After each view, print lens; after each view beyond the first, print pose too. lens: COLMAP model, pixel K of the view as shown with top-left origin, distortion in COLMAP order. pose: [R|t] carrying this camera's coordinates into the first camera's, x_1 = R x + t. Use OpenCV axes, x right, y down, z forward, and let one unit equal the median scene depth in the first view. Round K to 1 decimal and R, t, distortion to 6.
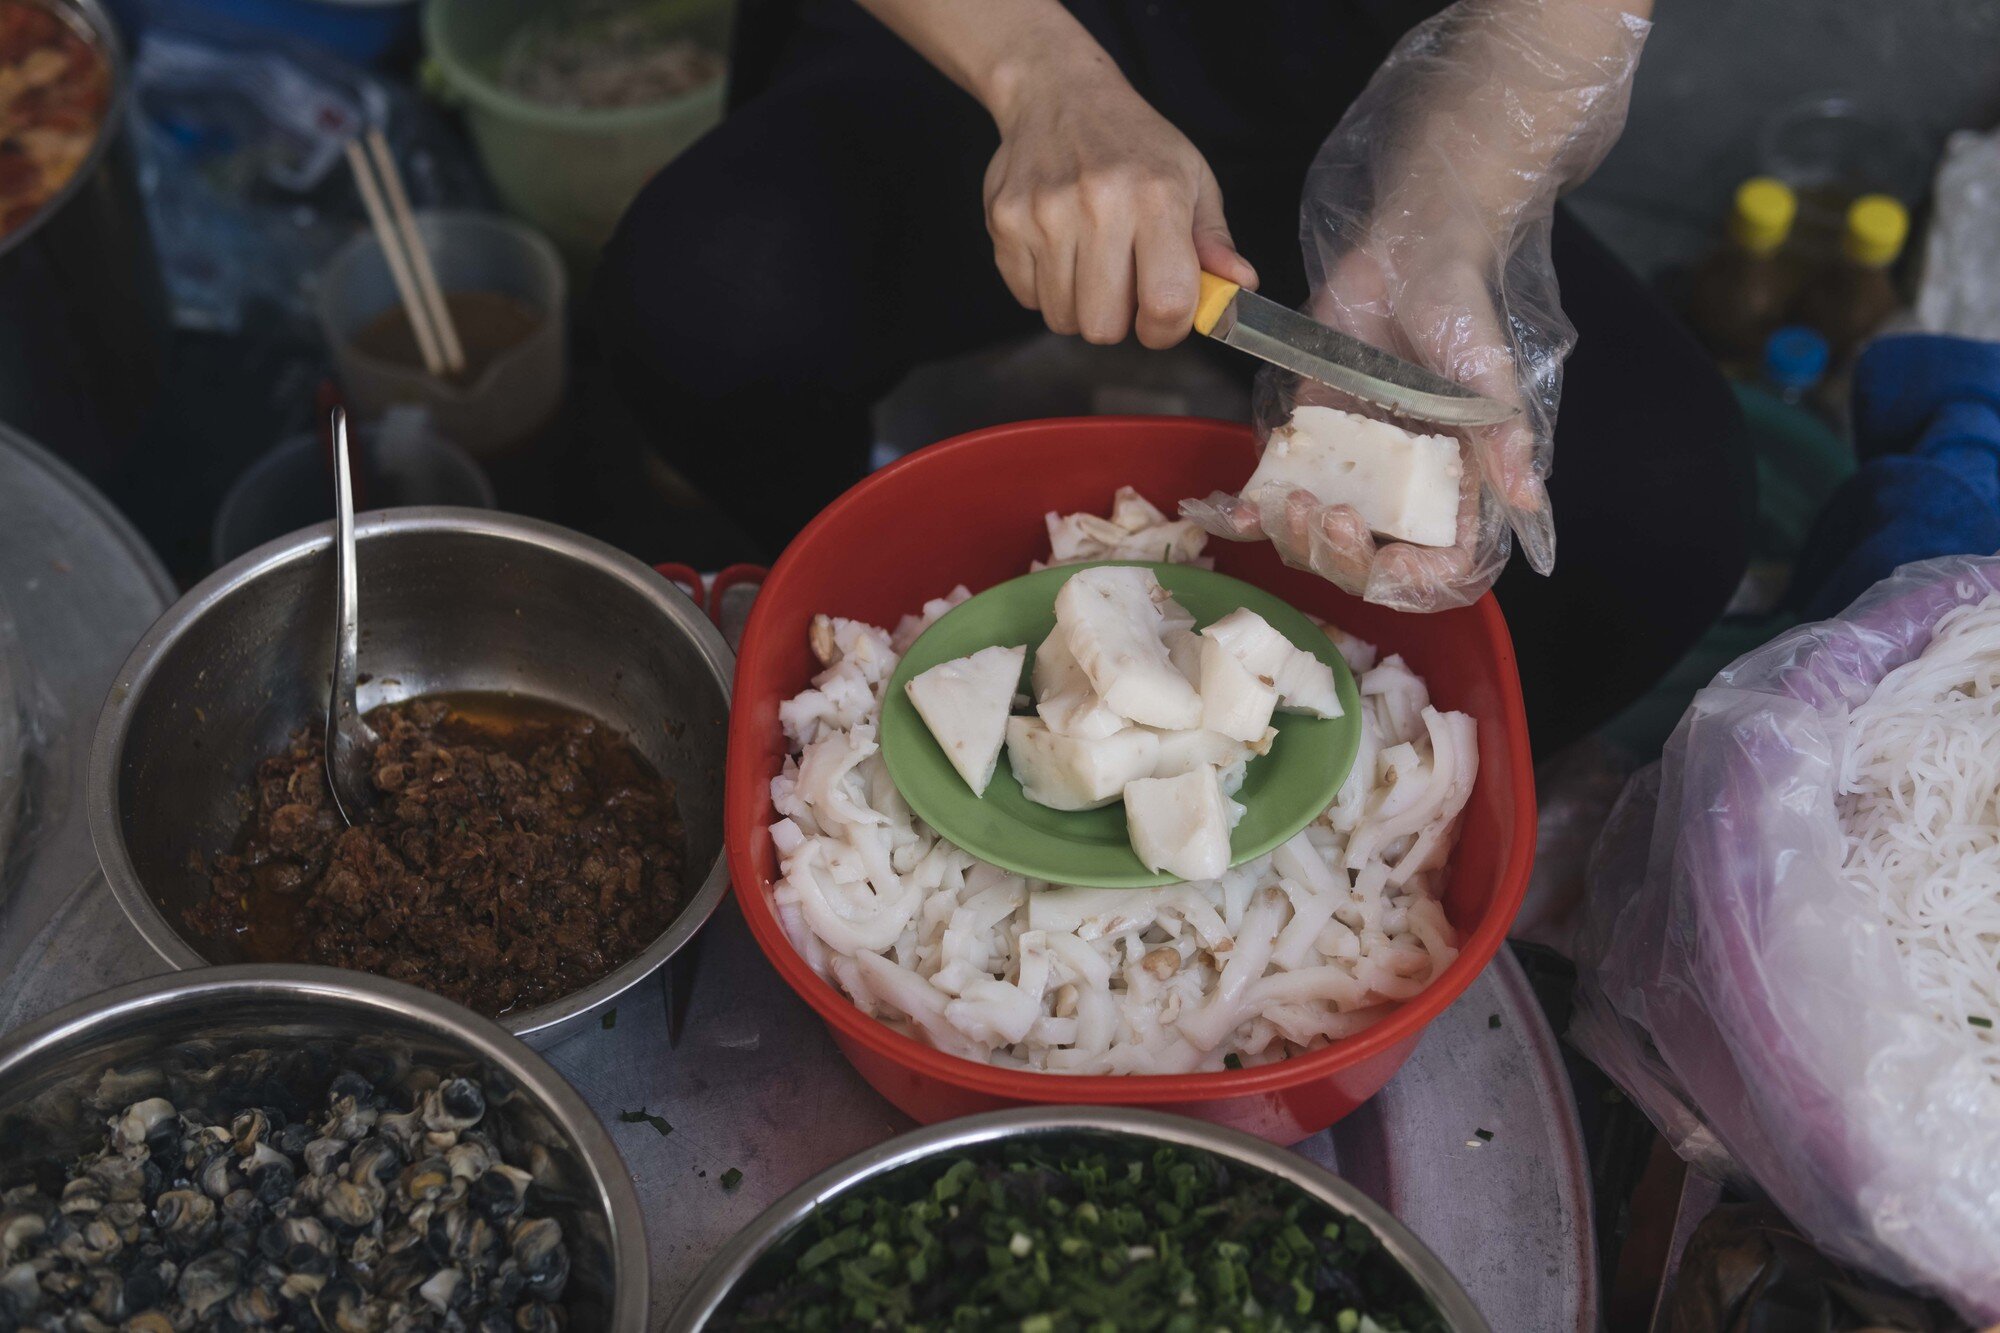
lens RADIAL K [[2741.9, 0, 1000.0], [0, 2741.9, 666.5], [0, 0, 1]] dist [0.001577, -0.037982]
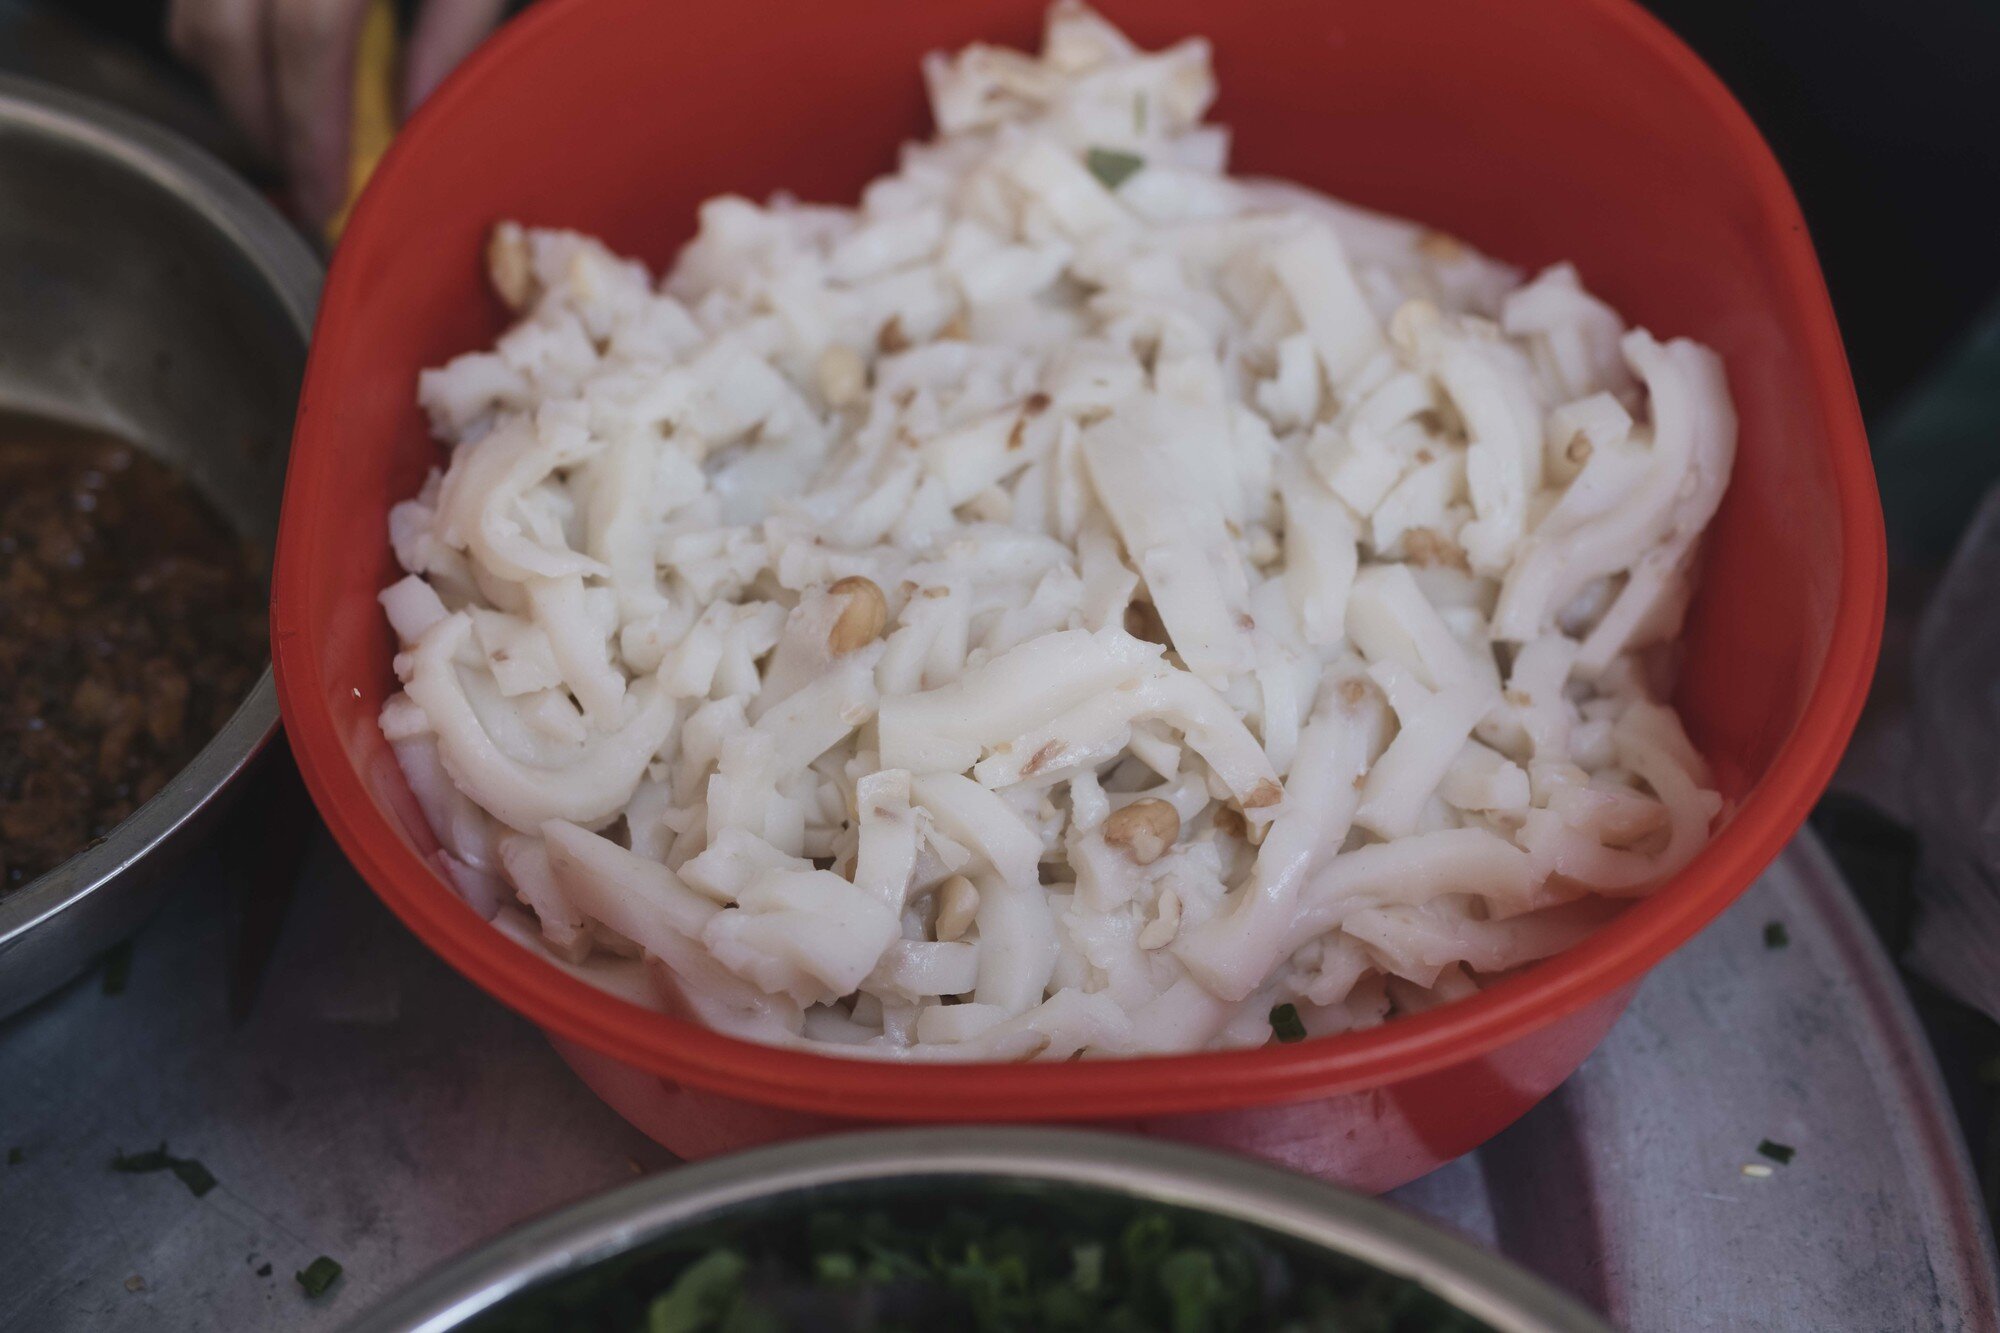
lens RADIAL K [[2622.8, 0, 1000.0], [0, 2622.8, 666.5], [0, 0, 1]] dist [0.149444, -0.006871]
pose [[0.999537, -0.028107, -0.011615, 0.038844], [0.028213, 0.999561, 0.009069, 0.071889], [0.011355, -0.009393, 0.999891, 0.506484]]
